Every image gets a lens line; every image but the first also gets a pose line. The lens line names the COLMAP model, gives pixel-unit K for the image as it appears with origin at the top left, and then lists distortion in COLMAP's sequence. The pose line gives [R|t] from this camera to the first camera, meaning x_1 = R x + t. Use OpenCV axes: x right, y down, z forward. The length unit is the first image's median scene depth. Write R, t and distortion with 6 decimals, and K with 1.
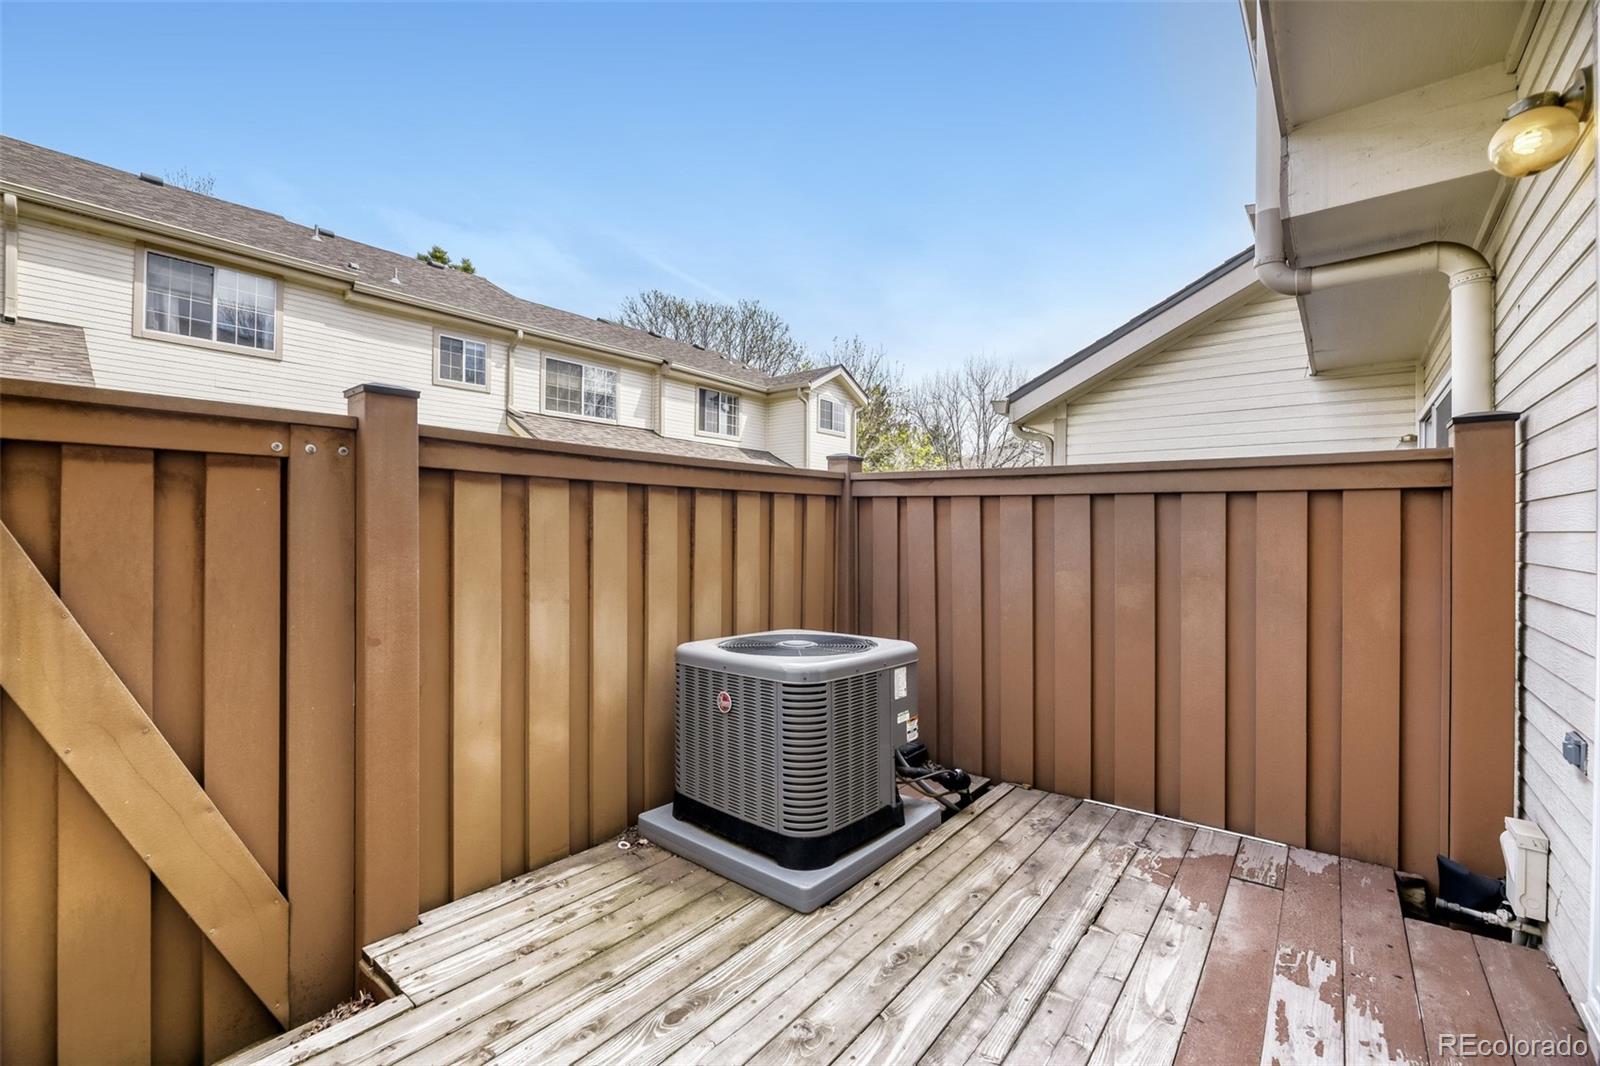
lens RADIAL K [[657.5, 0, 791.2], [0, 657.5, 529.4], [0, 0, 1]] dist [-0.002855, -0.001921]
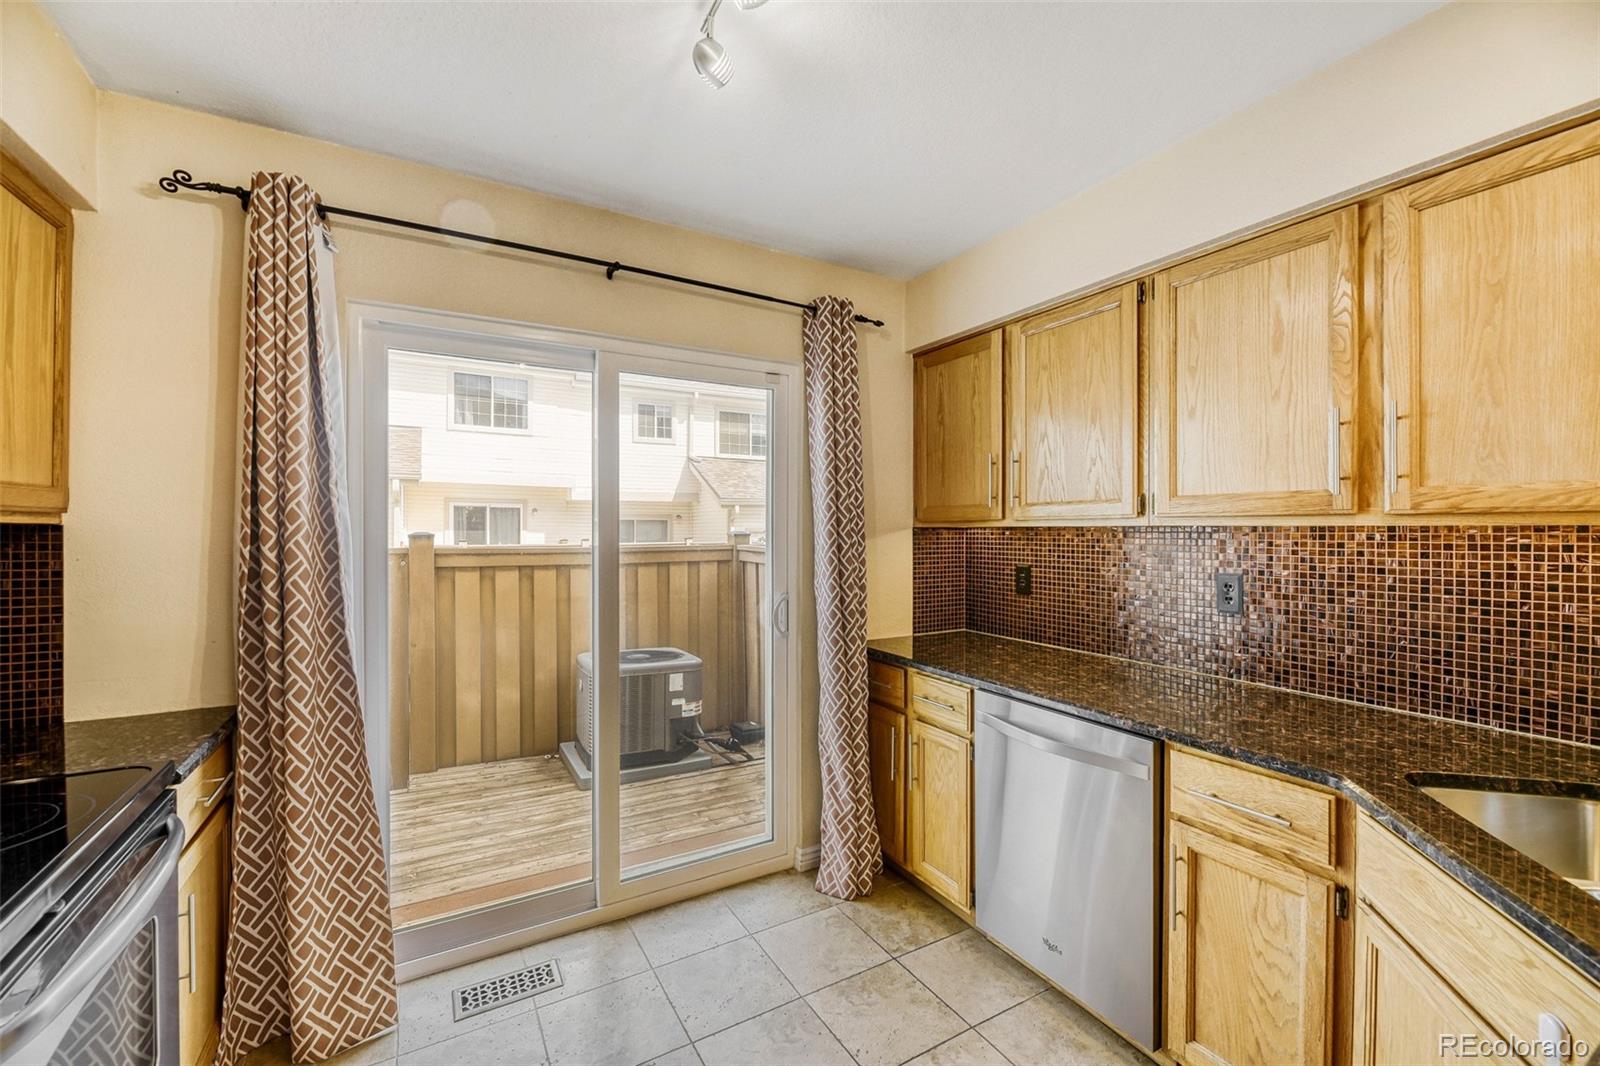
lens RADIAL K [[657.5, 0, 799.6], [0, 657.5, 530.9], [0, 0, 1]] dist [-0.002855, -0.001921]
pose [[0.936749, -0.010017, -0.349859, 1.089322], [0.007409, 0.999934, -0.008791, -0.150241], [0.349924, 0.005643, 0.936761, -0.527441]]
